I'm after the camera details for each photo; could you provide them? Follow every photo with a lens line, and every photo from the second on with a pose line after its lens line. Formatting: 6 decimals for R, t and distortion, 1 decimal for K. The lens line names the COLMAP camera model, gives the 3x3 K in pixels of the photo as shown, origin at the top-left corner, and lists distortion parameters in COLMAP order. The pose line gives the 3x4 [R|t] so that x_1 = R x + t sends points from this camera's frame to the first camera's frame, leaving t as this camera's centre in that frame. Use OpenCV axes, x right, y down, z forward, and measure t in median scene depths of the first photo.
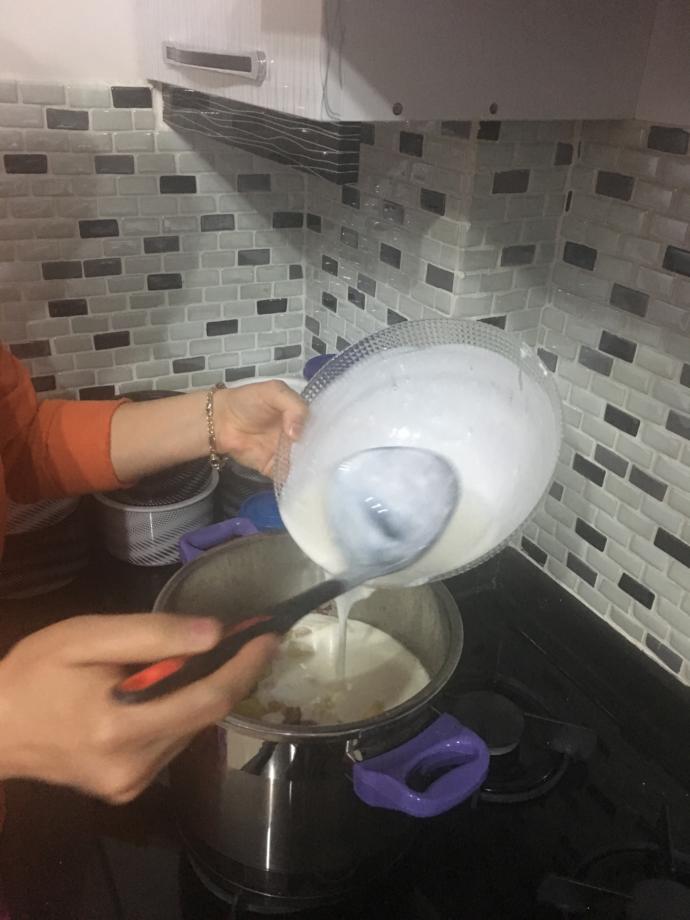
lens RADIAL K [[799.6, 0, 345.0], [0, 799.6, 460.0], [0, 0, 1]] dist [0.110339, -0.167139]
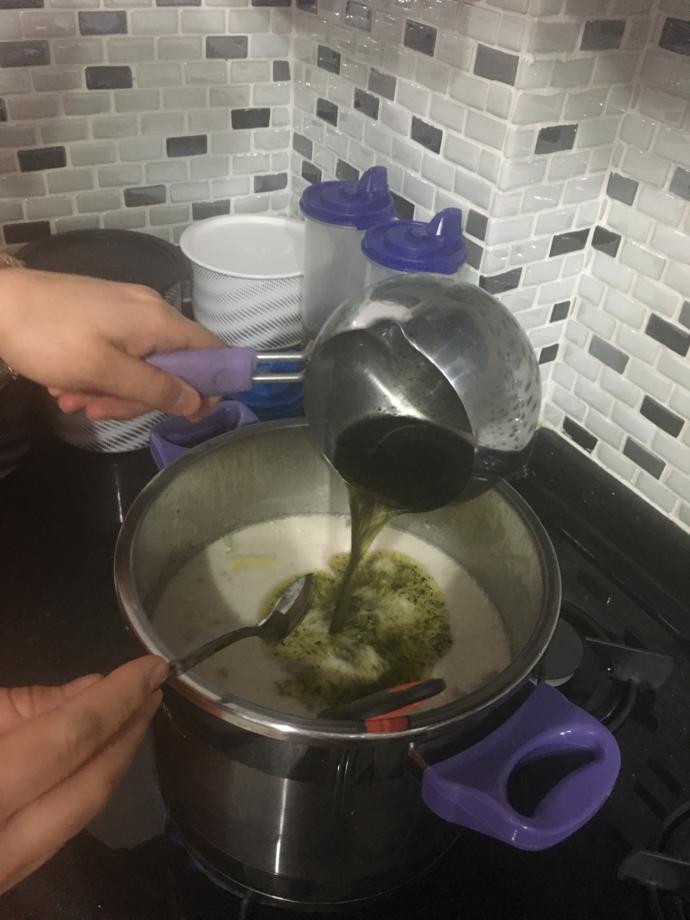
lens RADIAL K [[799.6, 0, 345.0], [0, 799.6, 460.0], [0, 0, 1]] dist [0.110339, -0.167139]
pose [[0.998563, -0.006401, 0.053199, -0.049409], [-0.002705, 0.985549, 0.169371, -0.000438], [-0.053514, -0.169272, 0.984115, 0.194143]]
